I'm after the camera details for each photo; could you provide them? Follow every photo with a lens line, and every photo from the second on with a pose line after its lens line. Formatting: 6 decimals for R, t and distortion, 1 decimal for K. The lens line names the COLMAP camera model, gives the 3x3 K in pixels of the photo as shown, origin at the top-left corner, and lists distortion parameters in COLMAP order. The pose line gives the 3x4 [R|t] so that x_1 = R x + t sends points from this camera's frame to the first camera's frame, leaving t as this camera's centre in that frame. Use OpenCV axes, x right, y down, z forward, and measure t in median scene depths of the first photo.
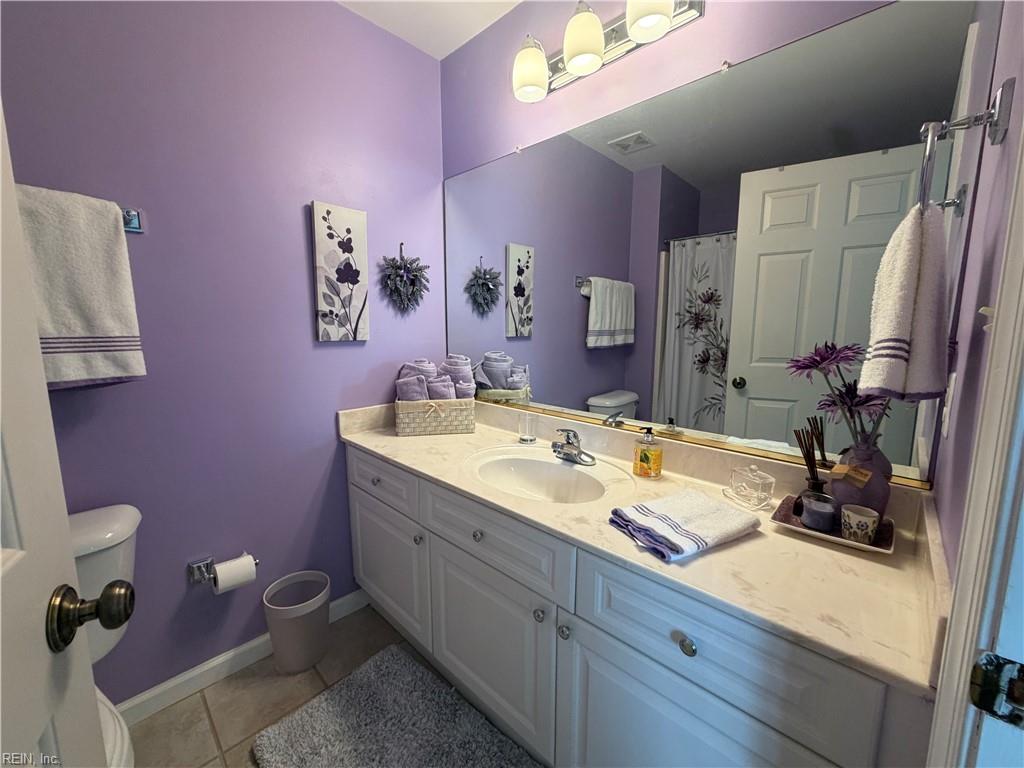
lens RADIAL K [[407.3, 0, 517.3], [0, 407.3, 383.4], [0, 0, 1]] dist [-0.003146, 0.000479]
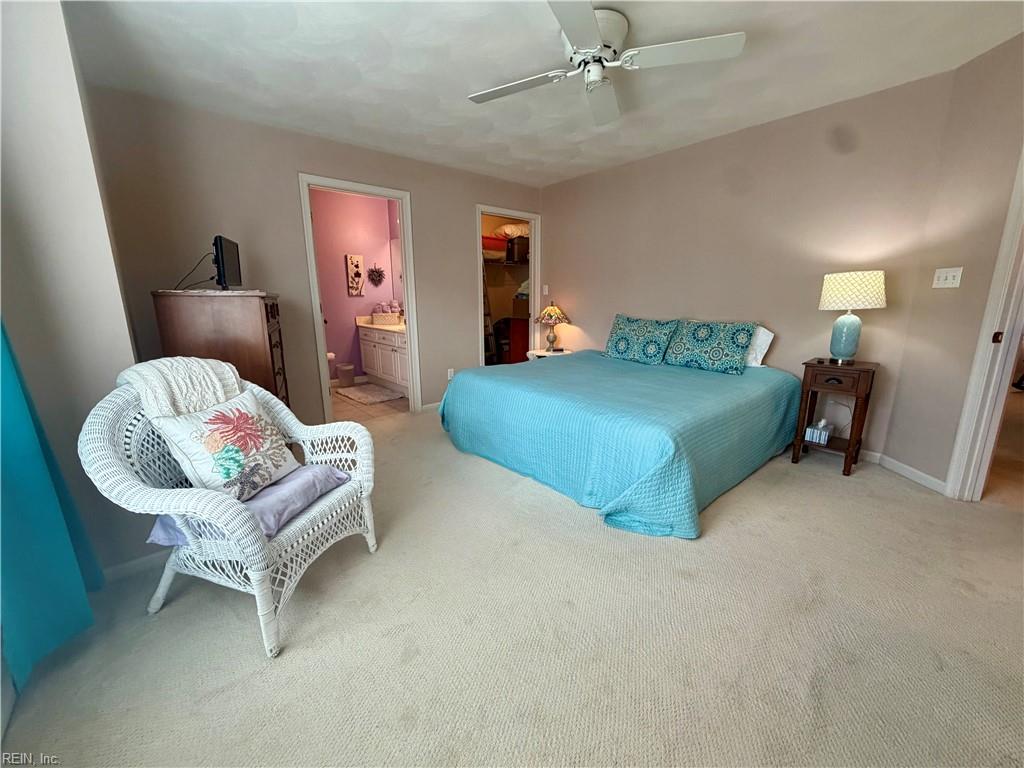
lens RADIAL K [[407.3, 0, 513.3], [0, 407.3, 383.9], [0, 0, 1]] dist [-0.003146, 0.000479]
pose [[0.995240, 0.012126, -0.096702, 1.161259], [-0.005769, 0.997819, 0.065756, 0.388931], [0.097288, -0.064885, 0.993139, -2.197275]]
